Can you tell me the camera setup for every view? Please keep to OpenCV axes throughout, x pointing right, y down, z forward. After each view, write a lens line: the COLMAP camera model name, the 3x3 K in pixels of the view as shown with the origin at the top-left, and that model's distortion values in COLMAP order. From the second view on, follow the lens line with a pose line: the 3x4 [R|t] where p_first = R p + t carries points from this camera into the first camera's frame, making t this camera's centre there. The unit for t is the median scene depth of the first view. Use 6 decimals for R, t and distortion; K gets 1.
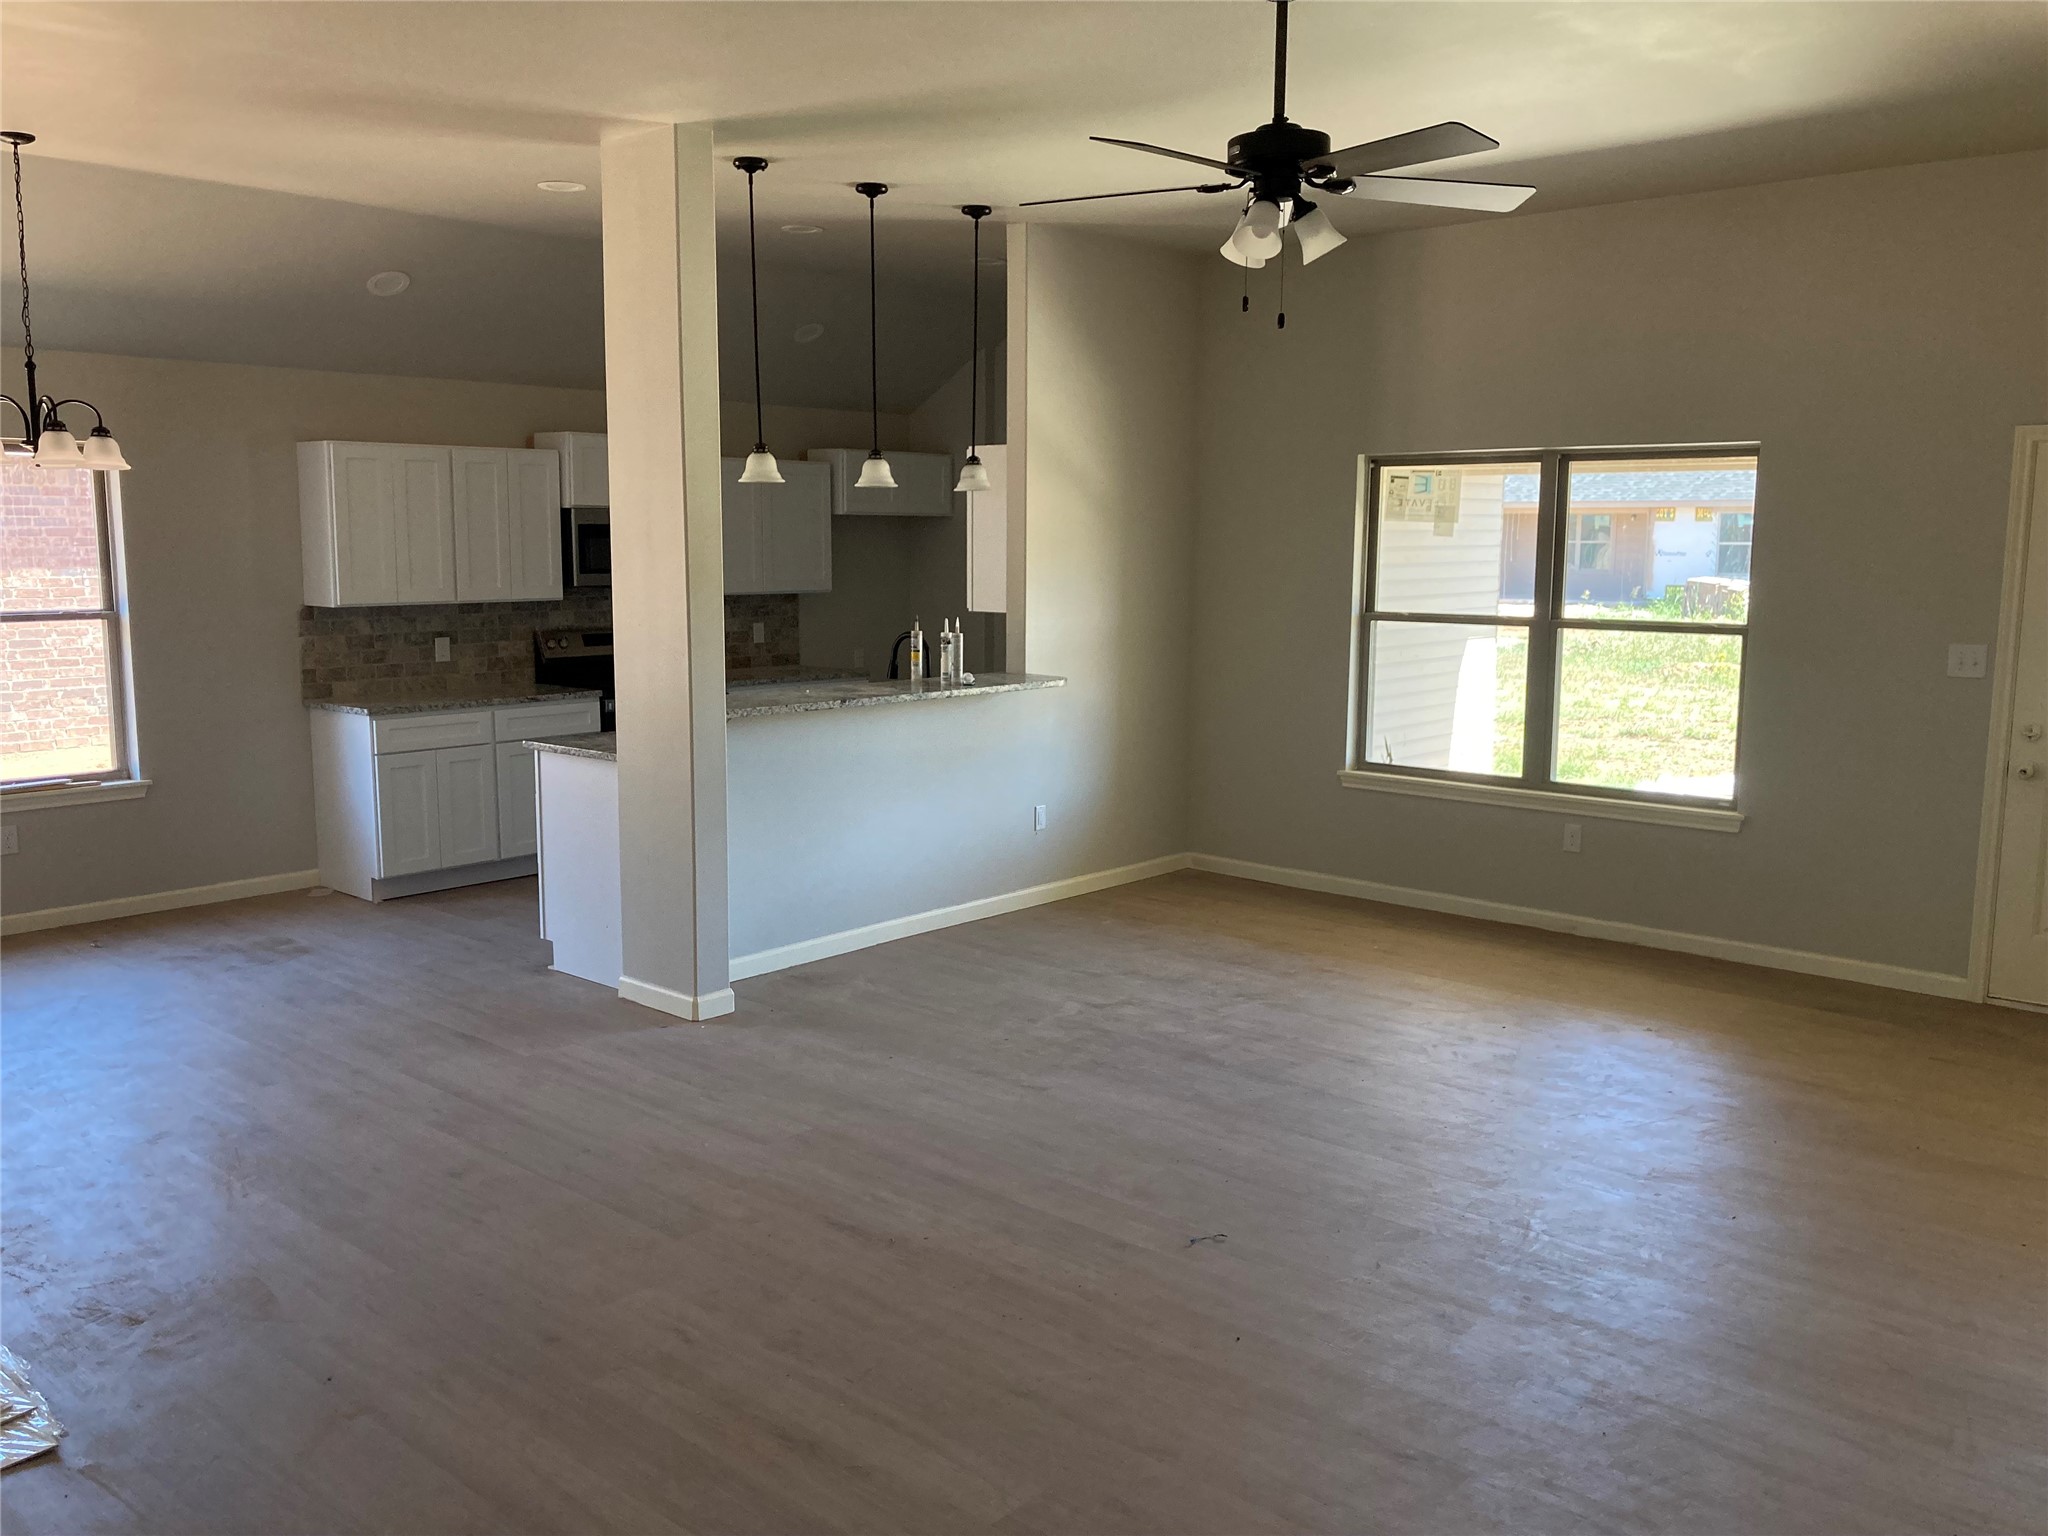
lens RADIAL K [[1656.7, 0, 1024.0], [0, 1656.7, 768.0], [0, 0, 1]] dist [0.119434, -0.274439]
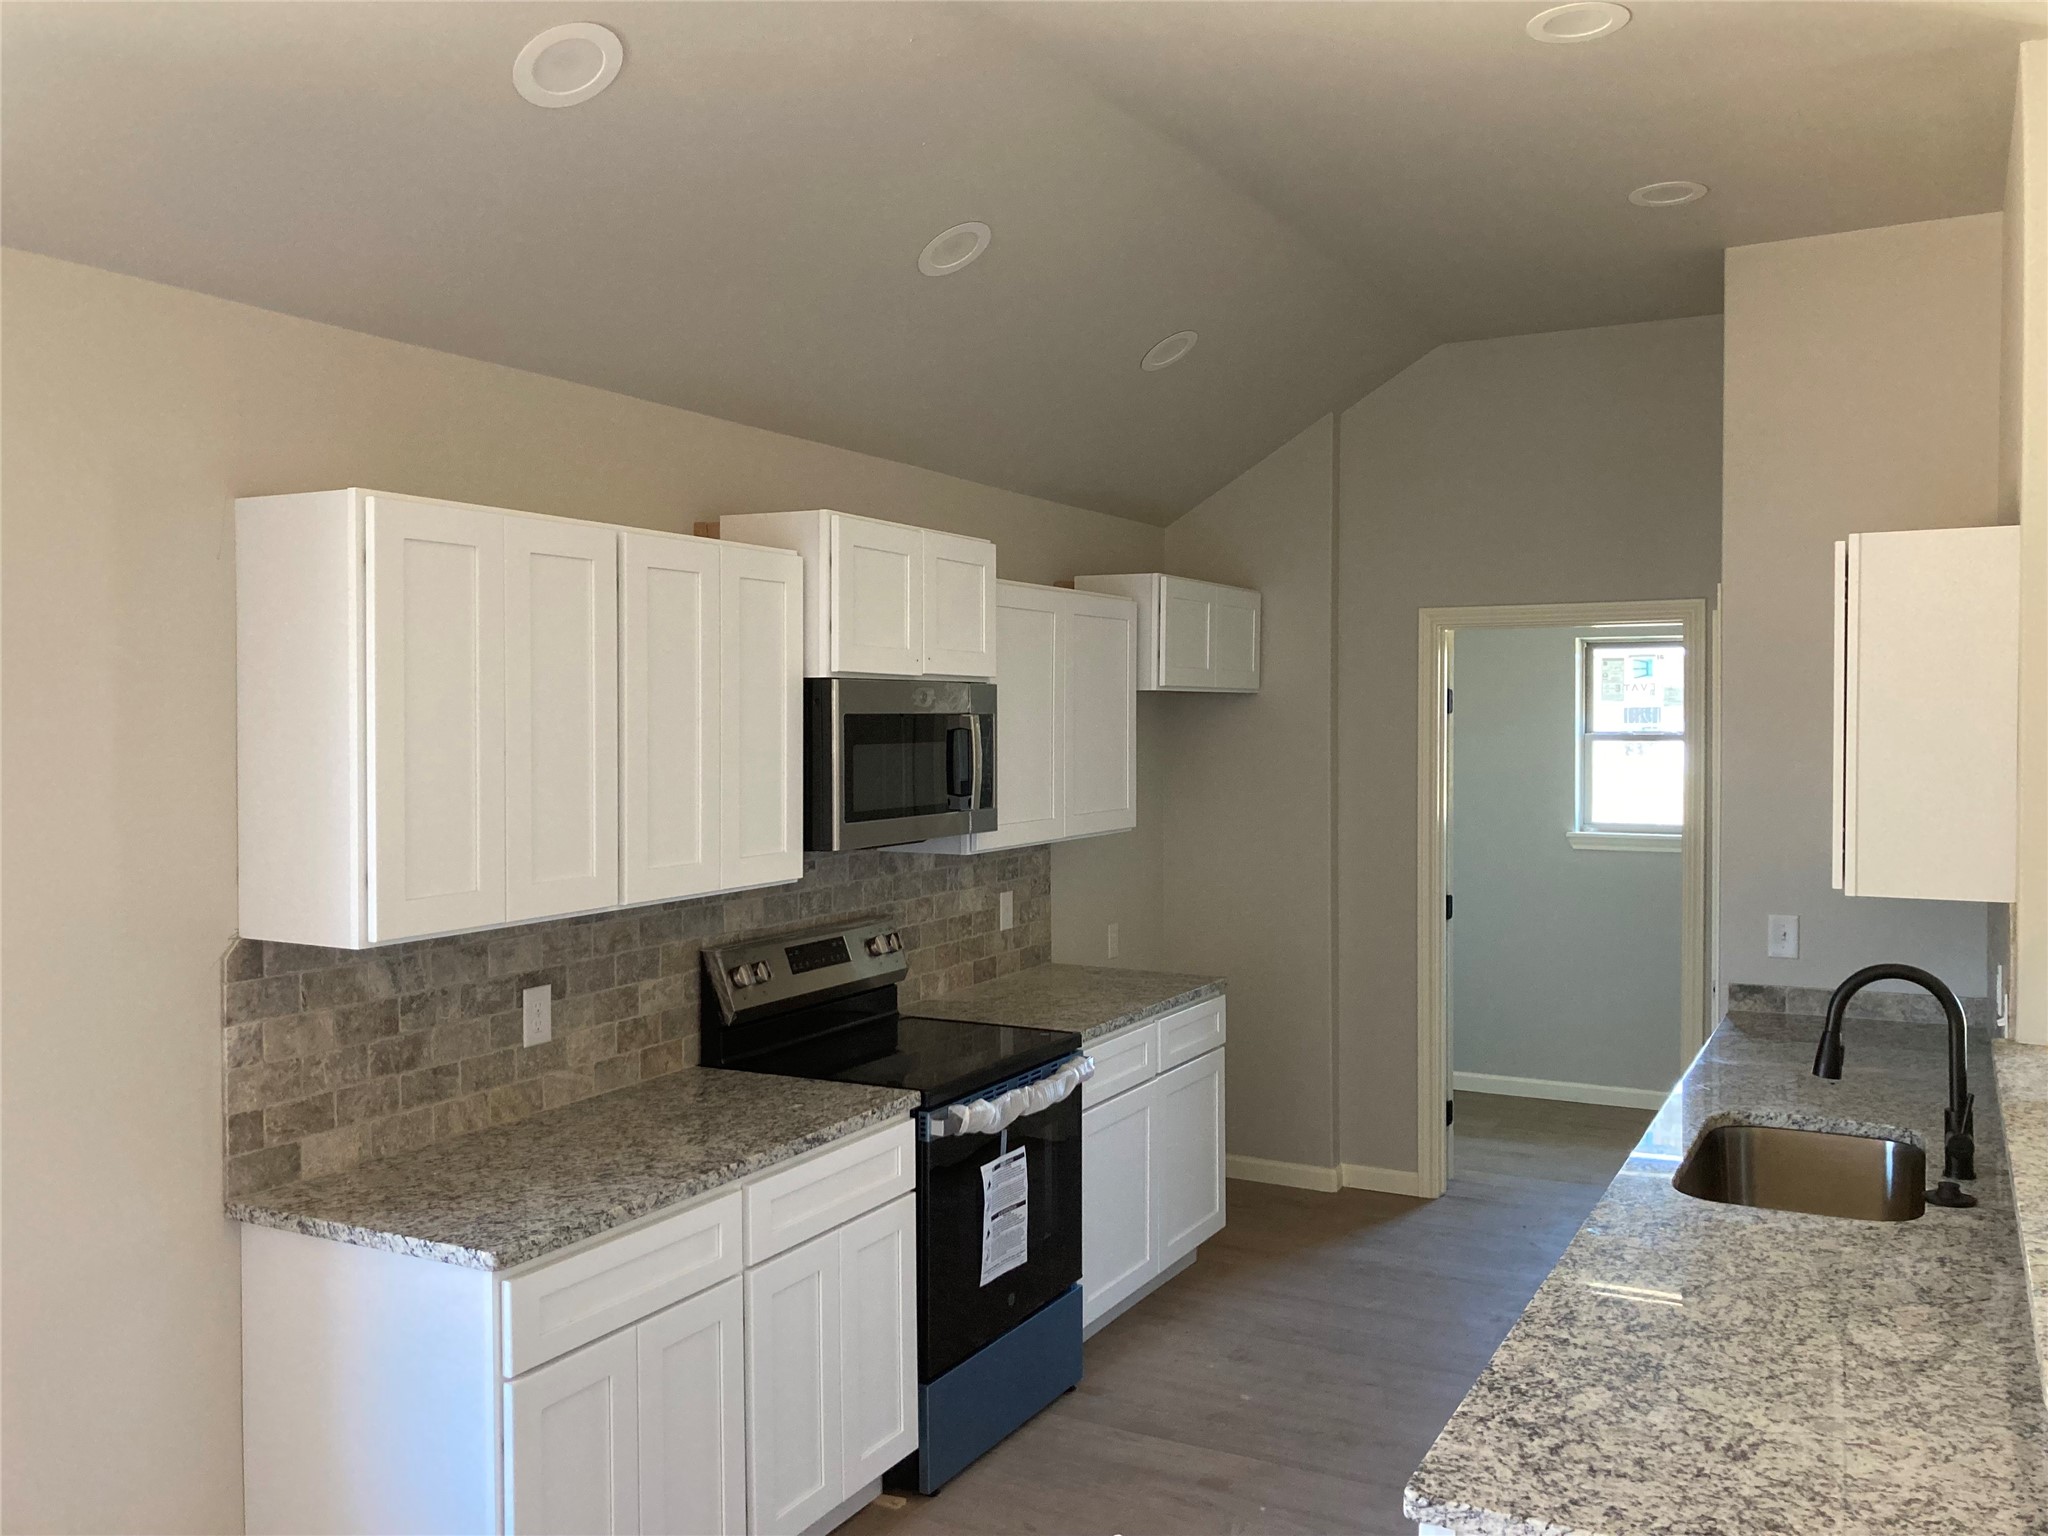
lens RADIAL K [[1671.5, 0, 1024.0], [0, 1671.5, 768.0], [0, 0, 1]] dist [0.053468, -0.094548]
pose [[0.975195, -0.016210, 0.220753, -0.362403], [0.040265, 0.993667, -0.104907, -0.094185], [-0.217654, 0.111193, 0.969671, 0.635267]]
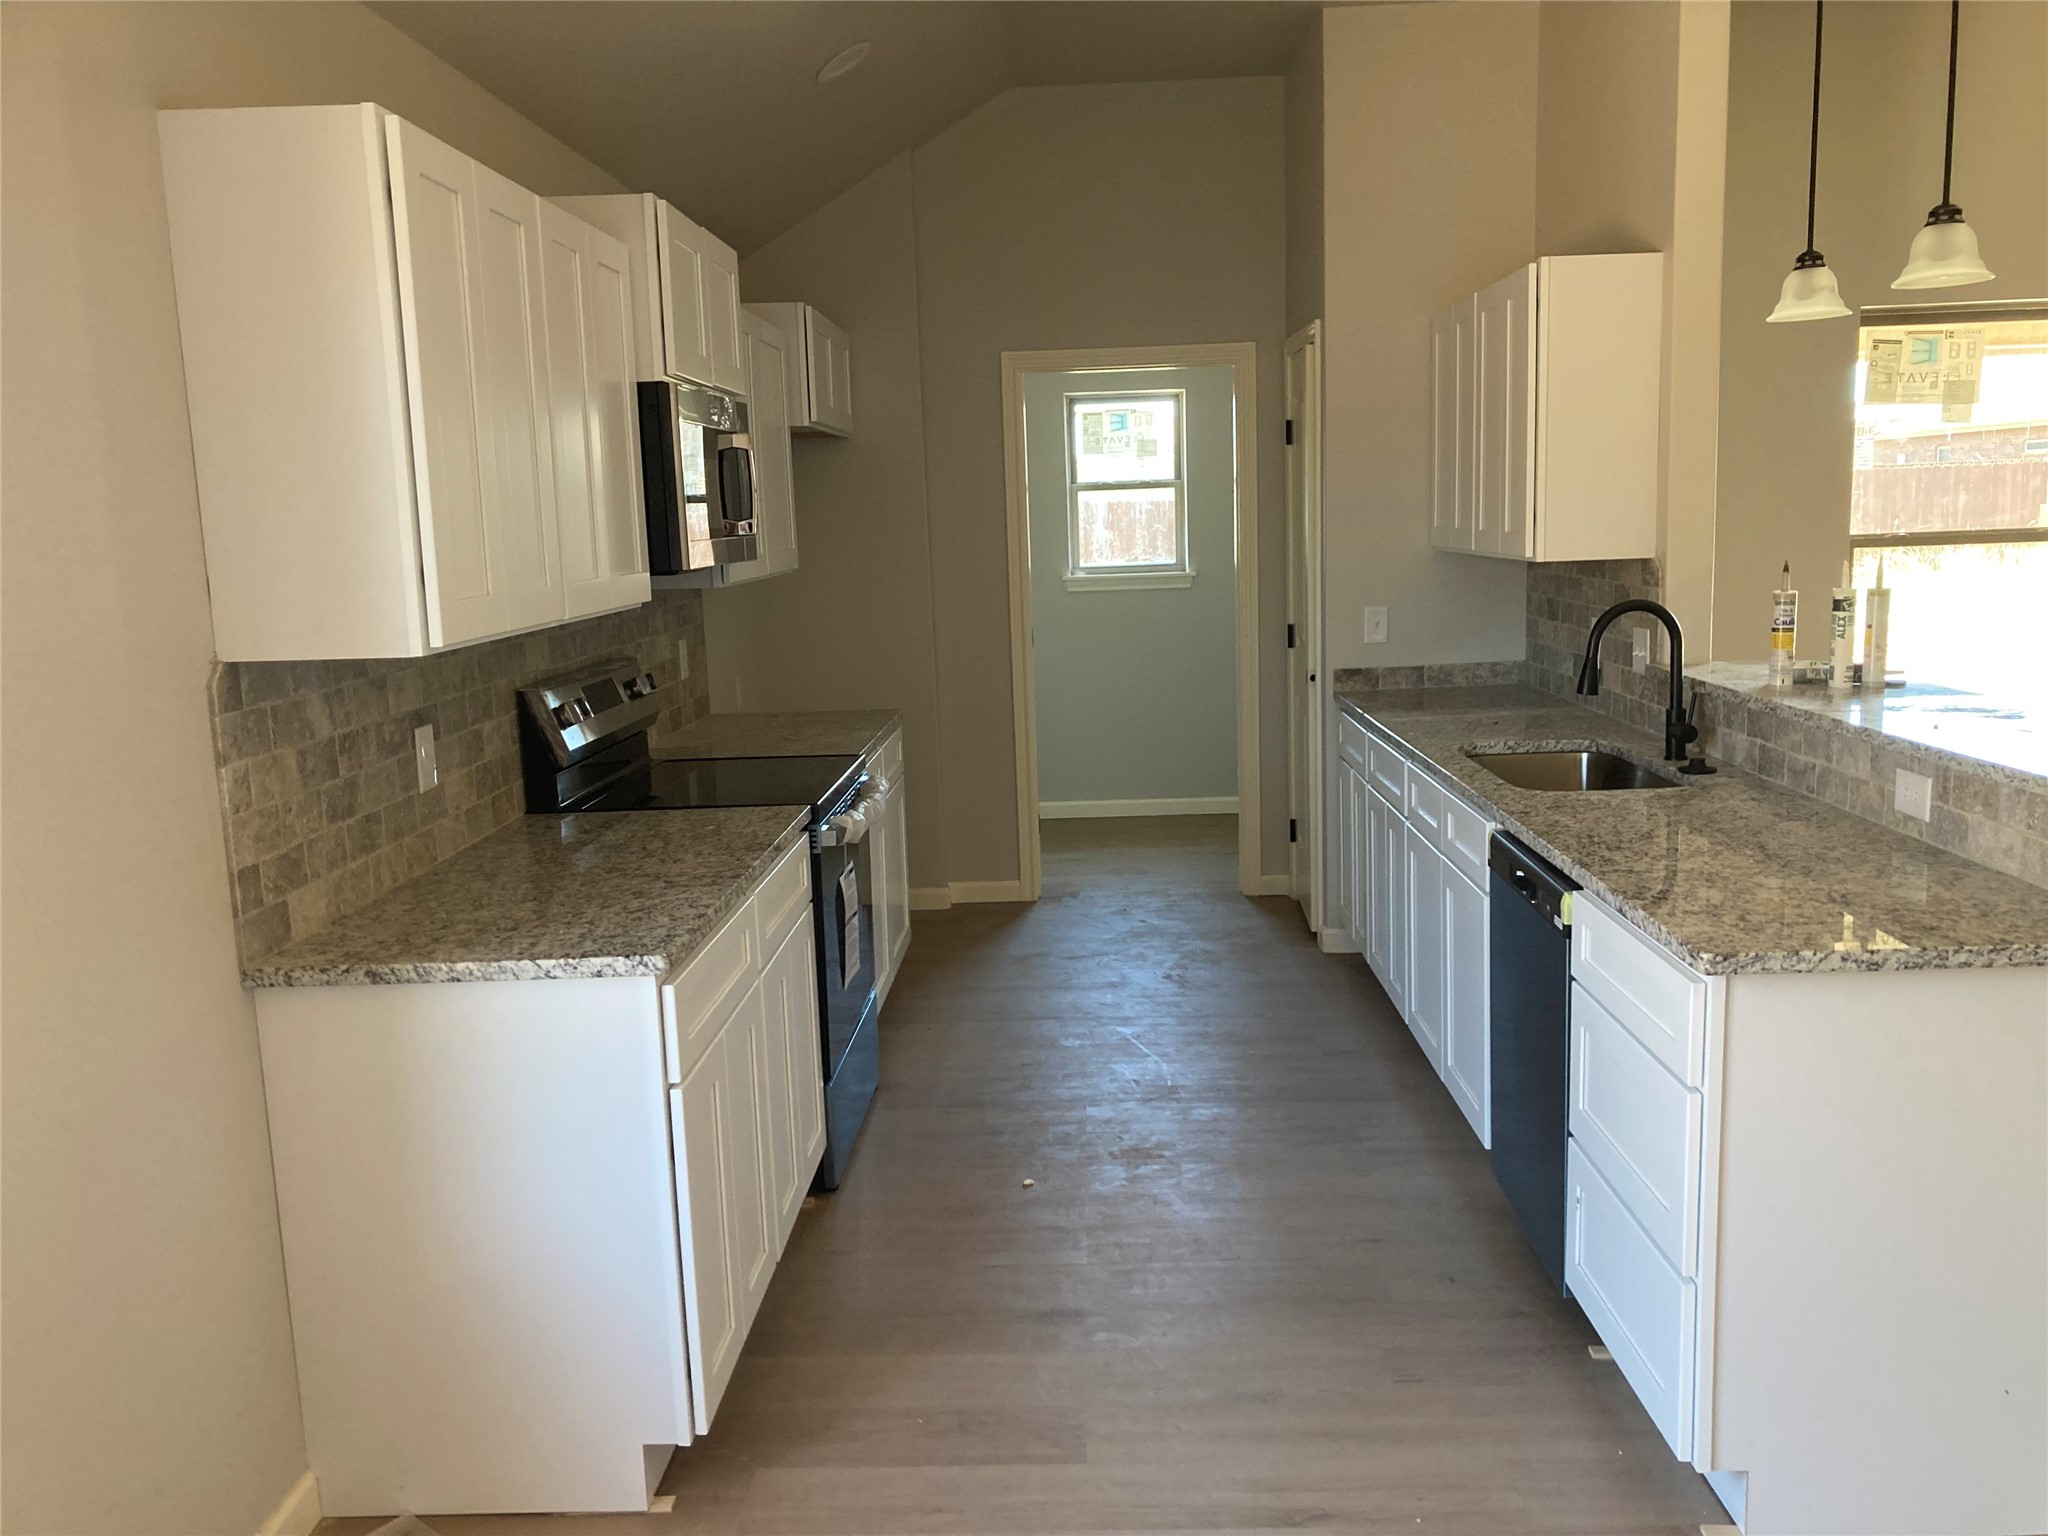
lens RADIAL K [[1664.5, 0, 1018.6], [0, 1664.5, 824.3], [0, 0, 1]] dist [-0.002688, -0.012738]
pose [[0.772859, -0.149058, 0.616823, -0.539145], [0.127736, 0.988668, 0.078866, -0.077628], [-0.621589, 0.017838, 0.783141, 0.708882]]
